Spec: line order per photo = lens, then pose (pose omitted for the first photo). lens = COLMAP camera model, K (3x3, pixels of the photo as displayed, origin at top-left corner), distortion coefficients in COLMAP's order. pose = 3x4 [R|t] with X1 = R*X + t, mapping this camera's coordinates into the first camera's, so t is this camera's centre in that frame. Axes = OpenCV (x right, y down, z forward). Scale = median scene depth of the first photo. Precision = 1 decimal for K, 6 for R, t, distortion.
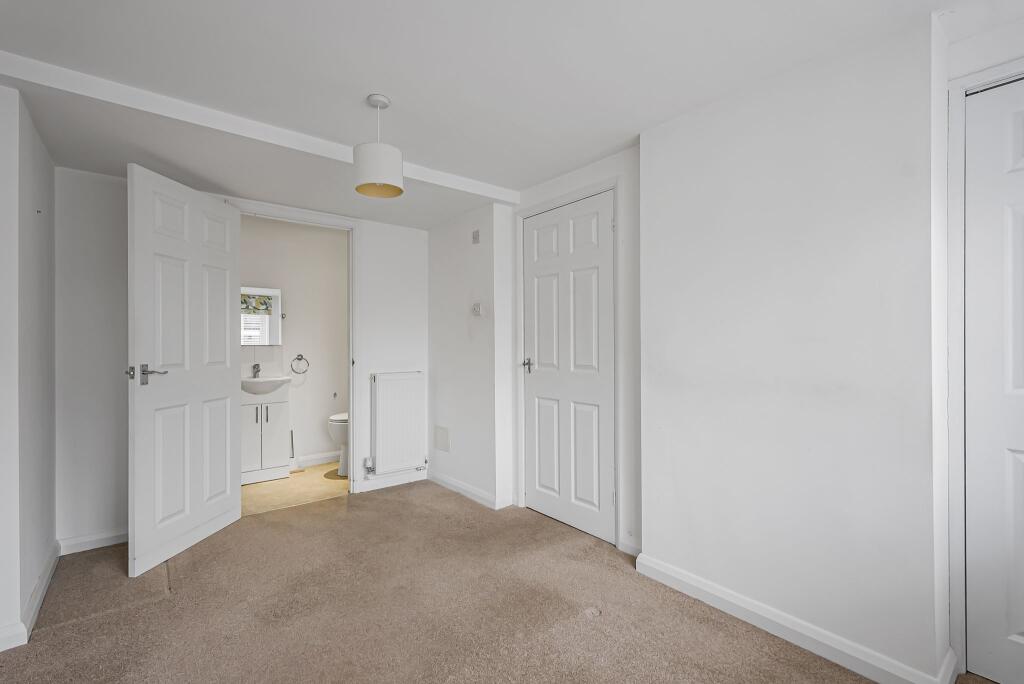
lens RADIAL K [[470.6, 0, 512.5], [0, 470.6, 343.4], [0, 0, 1]] dist [0.003848, -0.002361]
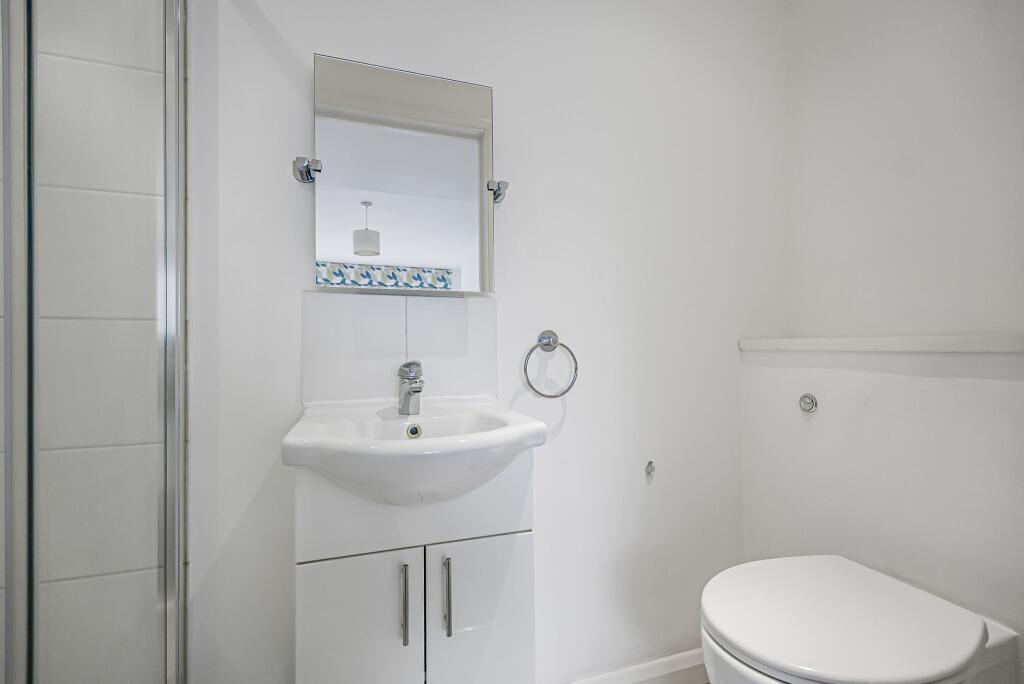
lens RADIAL K [[470.6, 0, 512.8], [0, 470.6, 343.8], [0, 0, 1]] dist [0.003848, -0.002361]
pose [[0.943344, -0.000423, -0.331817, -0.386756], [-0.000292, 0.999998, -0.002105, 0.032828], [0.331817, 0.002083, 0.943342, 0.739646]]
